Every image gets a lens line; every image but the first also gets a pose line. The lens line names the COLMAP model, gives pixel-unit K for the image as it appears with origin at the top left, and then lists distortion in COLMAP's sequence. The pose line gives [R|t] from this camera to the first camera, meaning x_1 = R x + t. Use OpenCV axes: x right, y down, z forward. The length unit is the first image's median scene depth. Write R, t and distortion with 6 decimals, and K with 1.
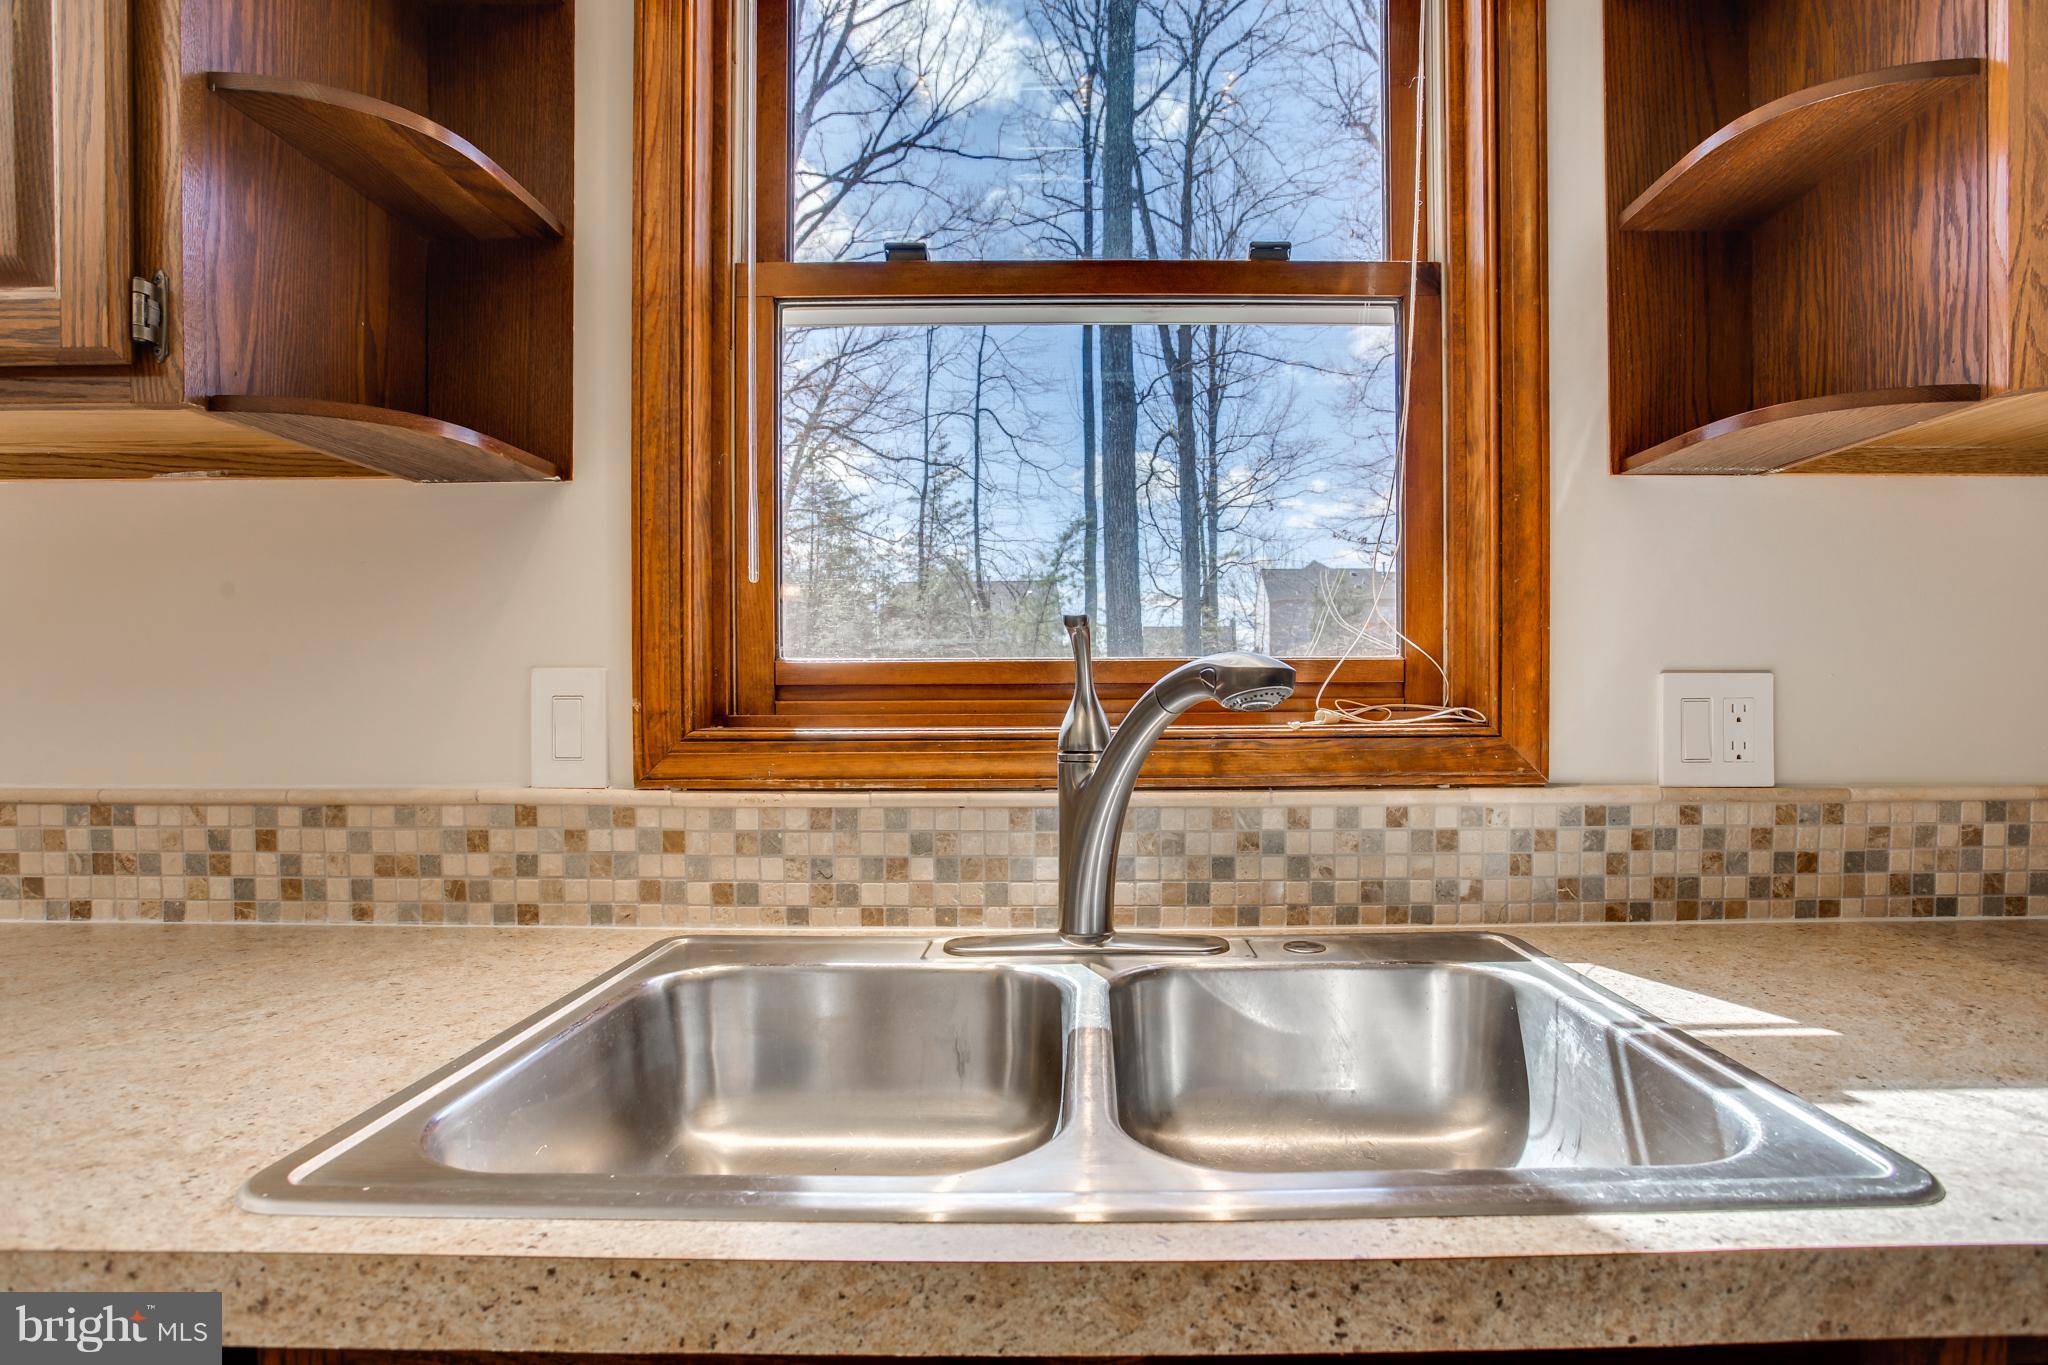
lens RADIAL K [[1030.3, 0, 1024.9], [0, 1030.3, 698.7], [0, 0, 1]] dist [-0.054384, 0.015748]
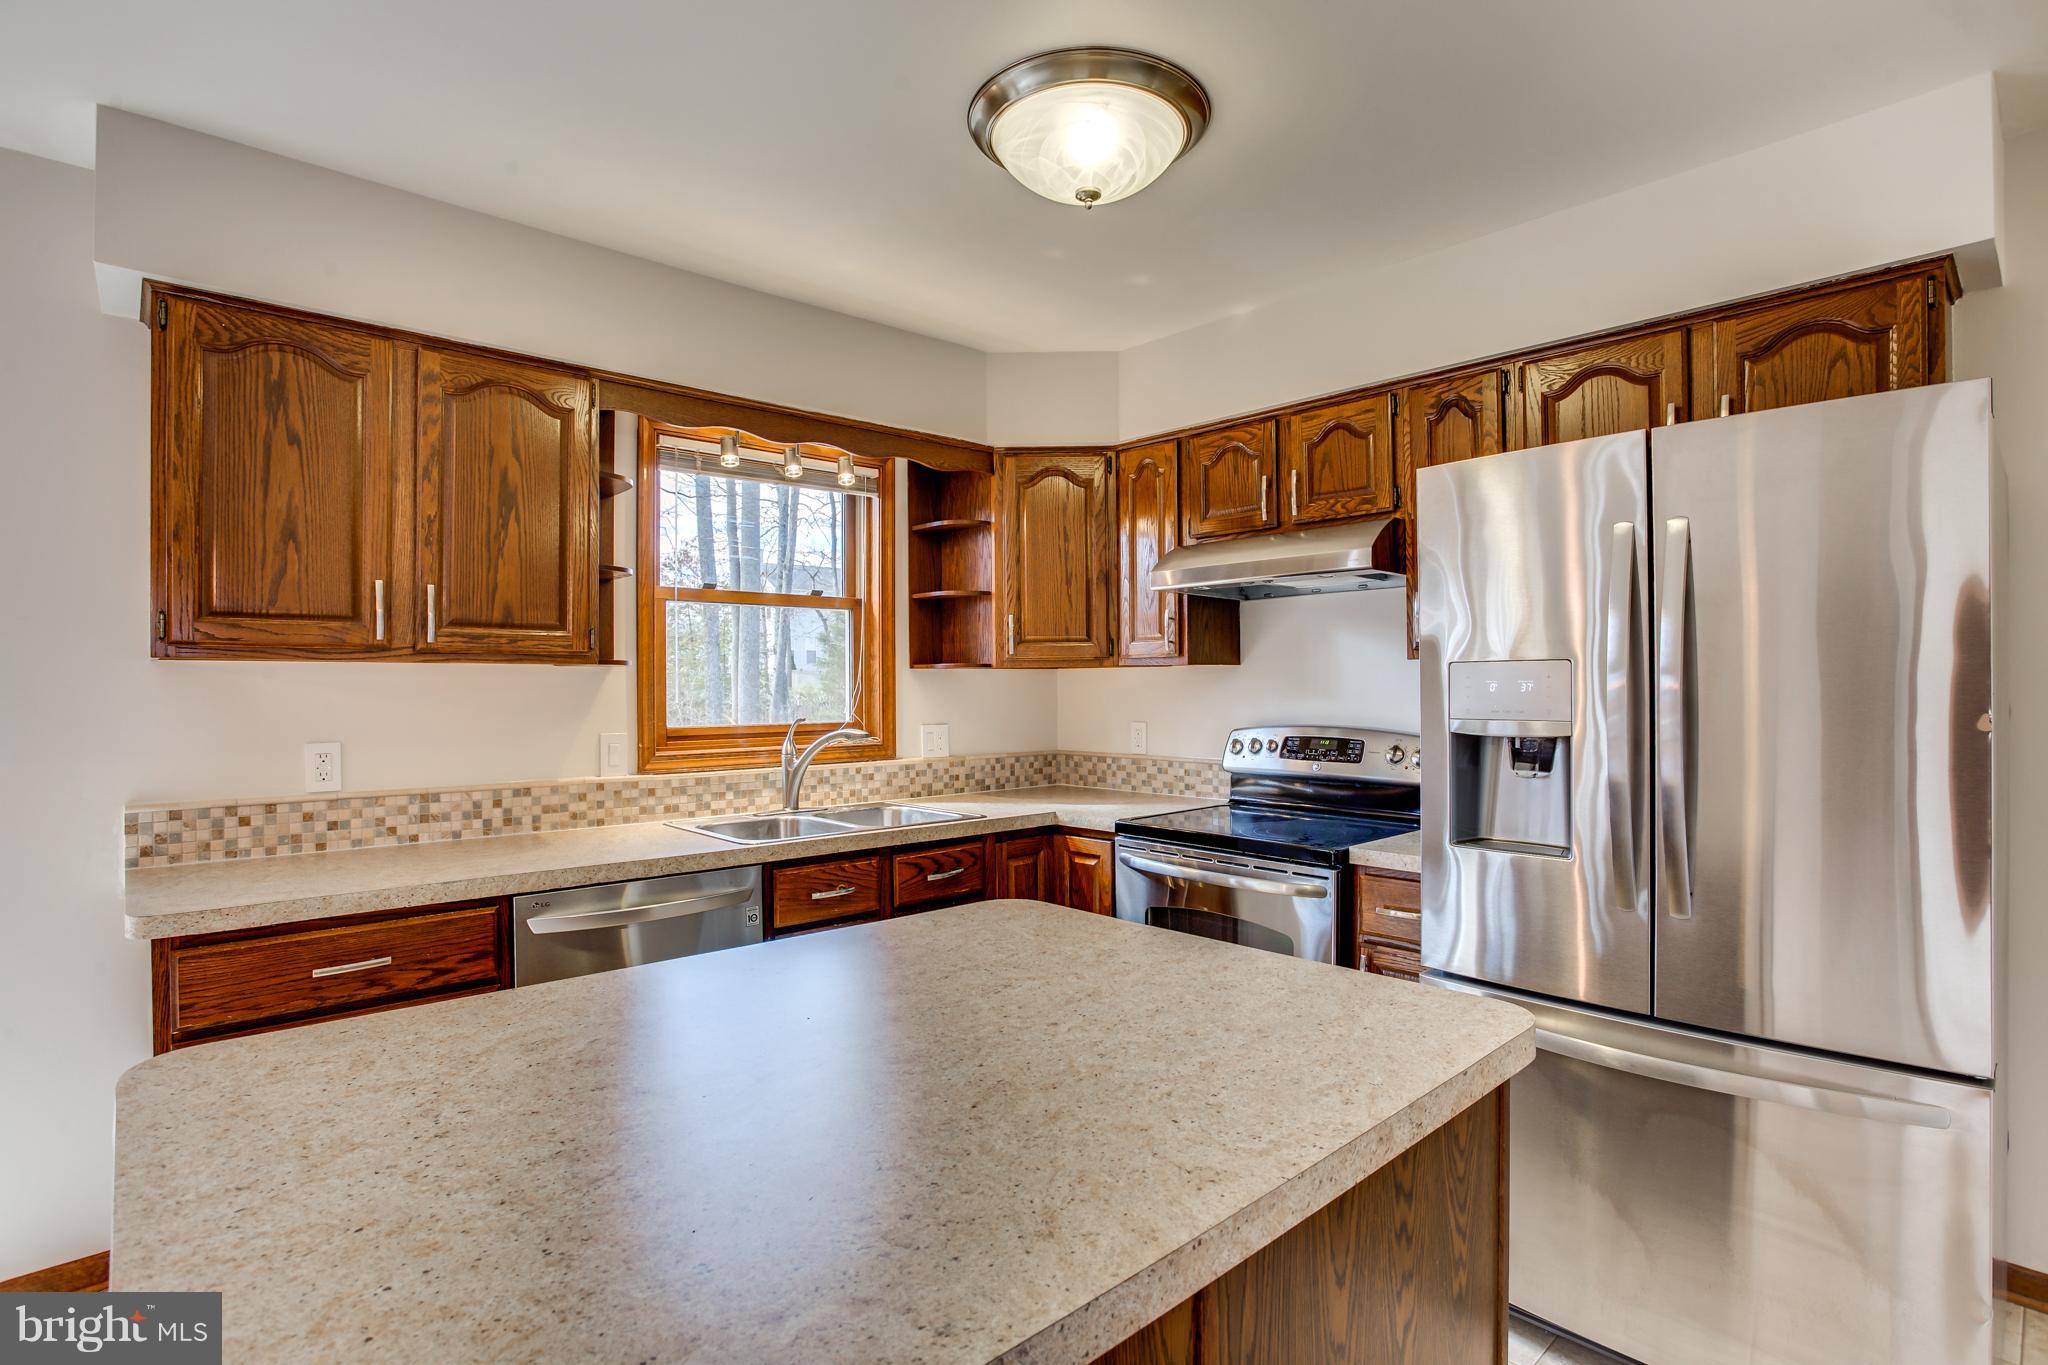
lens RADIAL K [[1030.3, 0, 1011.9], [0, 1030.3, 675.0], [0, 0, 1]] dist [-0.054384, 0.015748]
pose [[0.737028, 0.006649, 0.675829, -1.554648], [0.017354, 0.999436, -0.028758, -0.092352], [-0.675639, 0.032924, 0.736497, -1.844555]]
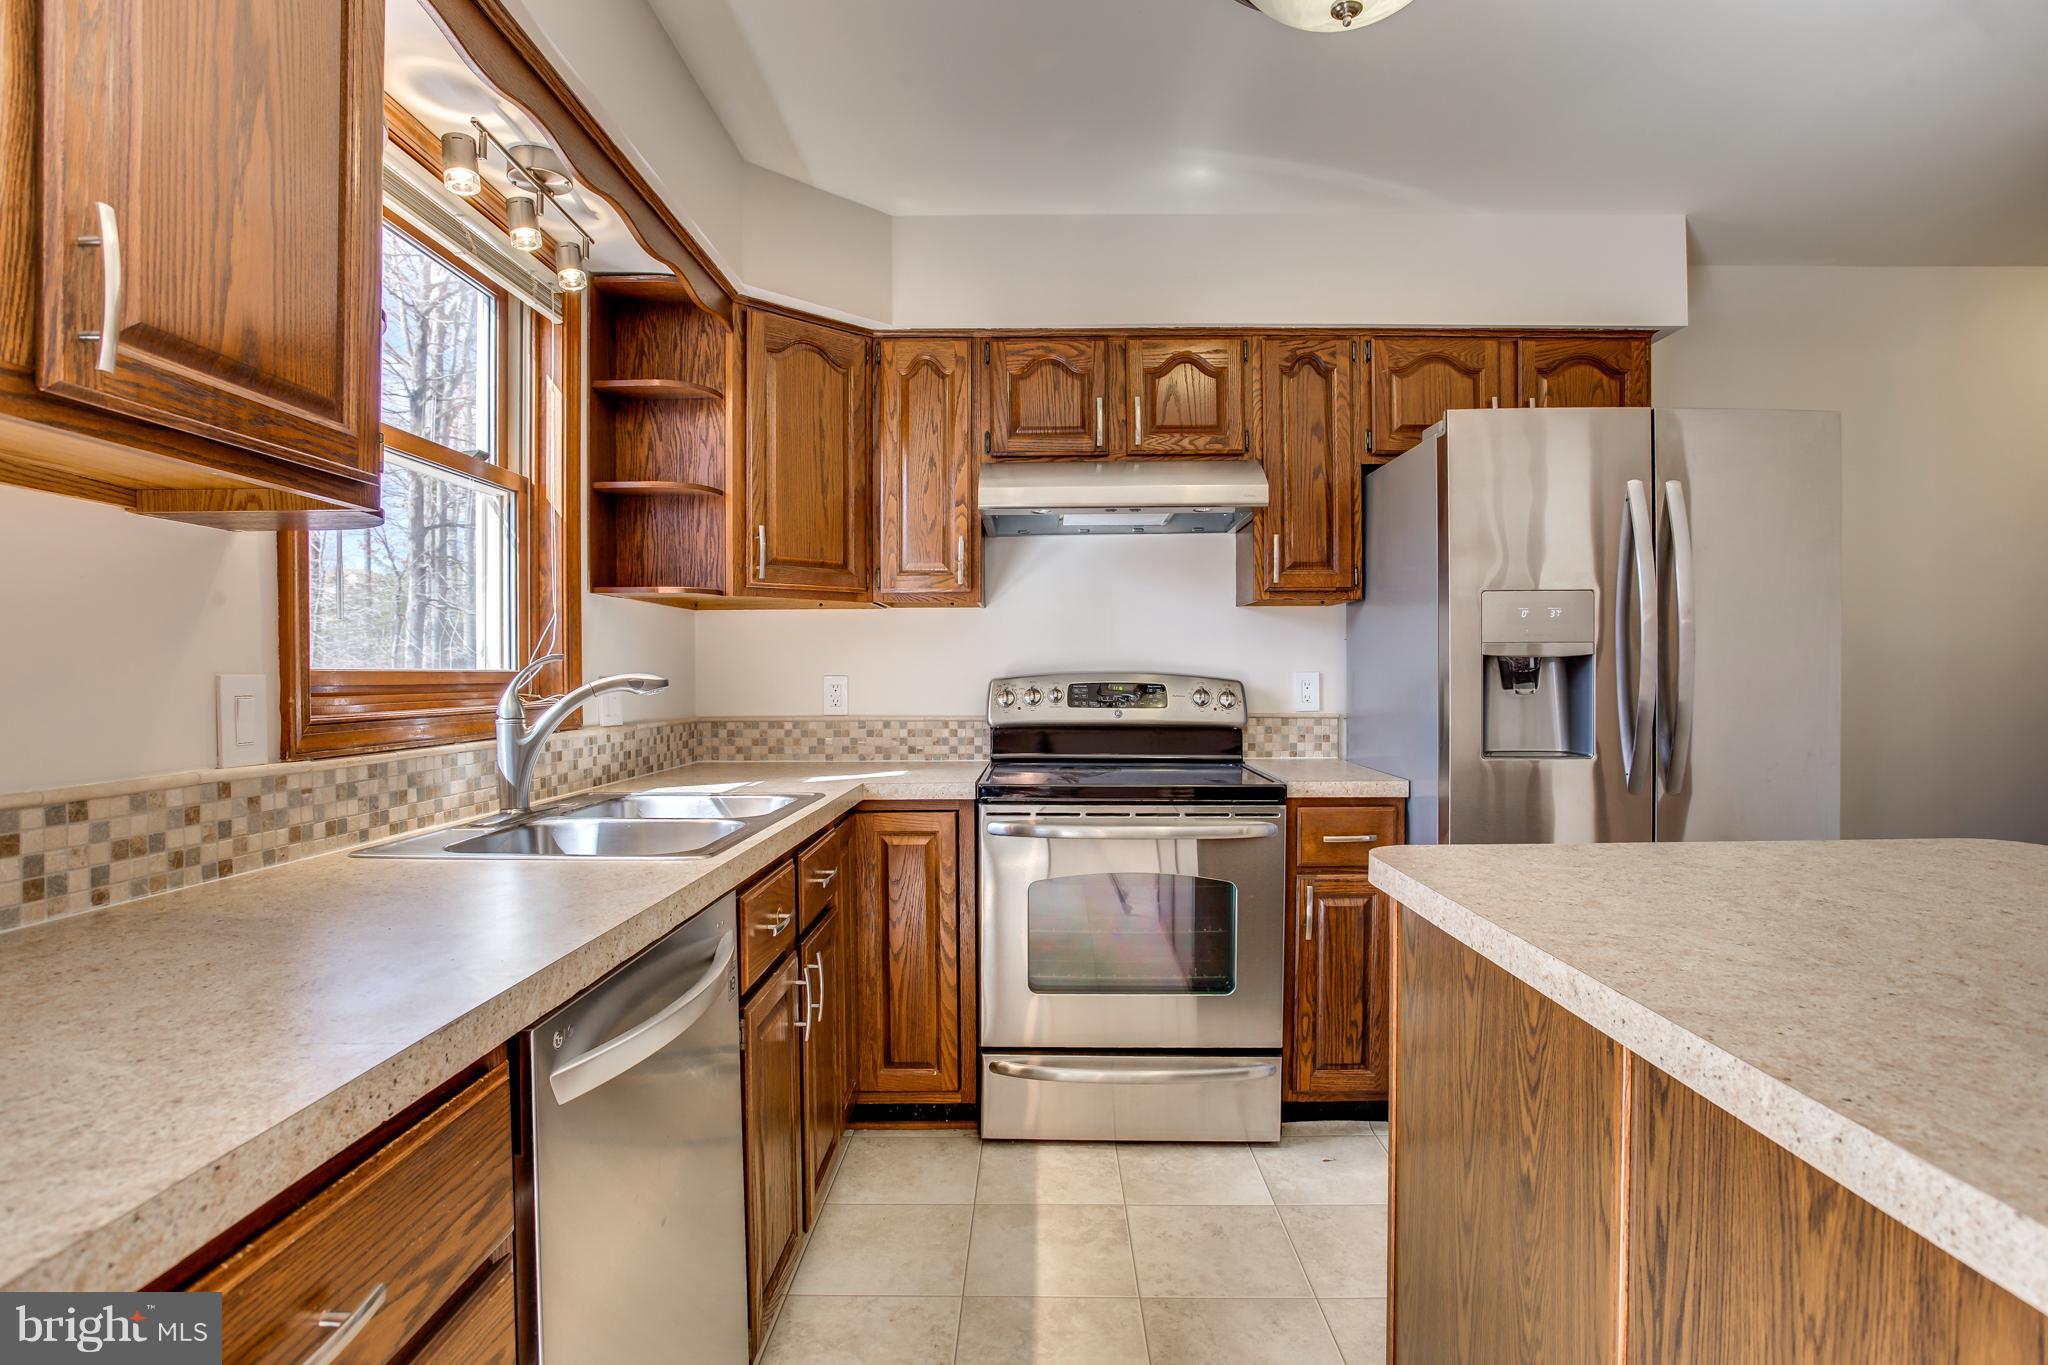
lens RADIAL K [[1030.3, 0, 1052.8], [0, 1030.3, 678.3], [0, 0, 1]] dist [-0.054384, 0.015748]
pose [[-0.003898, 0.000057, 0.999992, -1.747854], [0.026625, 0.999646, 0.000047, 0.001773], [-0.999638, 0.026625, -0.003898, -0.041625]]
